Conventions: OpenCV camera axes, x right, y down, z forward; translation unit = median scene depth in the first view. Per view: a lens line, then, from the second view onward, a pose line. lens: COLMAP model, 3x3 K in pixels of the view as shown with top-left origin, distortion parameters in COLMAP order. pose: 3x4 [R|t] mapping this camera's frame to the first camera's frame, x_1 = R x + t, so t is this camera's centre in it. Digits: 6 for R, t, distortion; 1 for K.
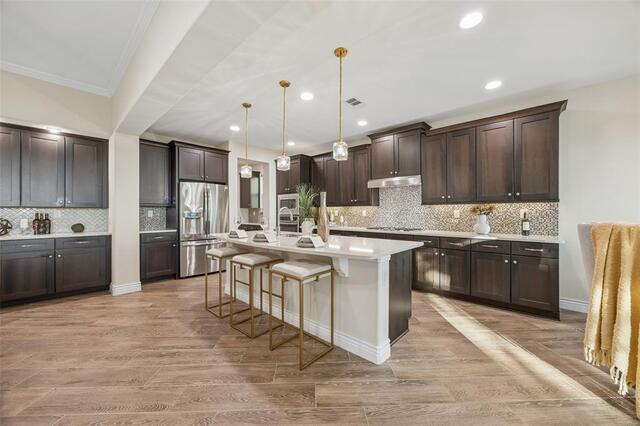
lens RADIAL K [[248.6, 0, 315.1], [0, 248.6, 211.2], [0, 0, 1]] dist [0.000438, -0.000265]
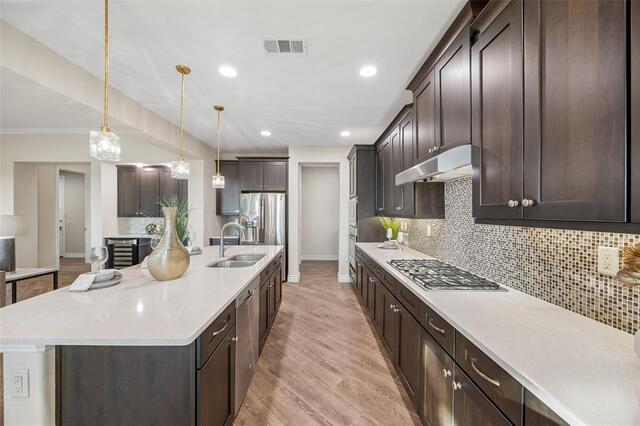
lens RADIAL K [[248.6, 0, 317.3], [0, 248.6, 211.2], [0, 0, 1]] dist [0.000438, -0.000265]
pose [[0.667137, 0.001106, -0.744934, 0.466989], [-0.008805, 0.999941, -0.006401, -0.031961], [0.744883, 0.010829, 0.667108, 0.483229]]
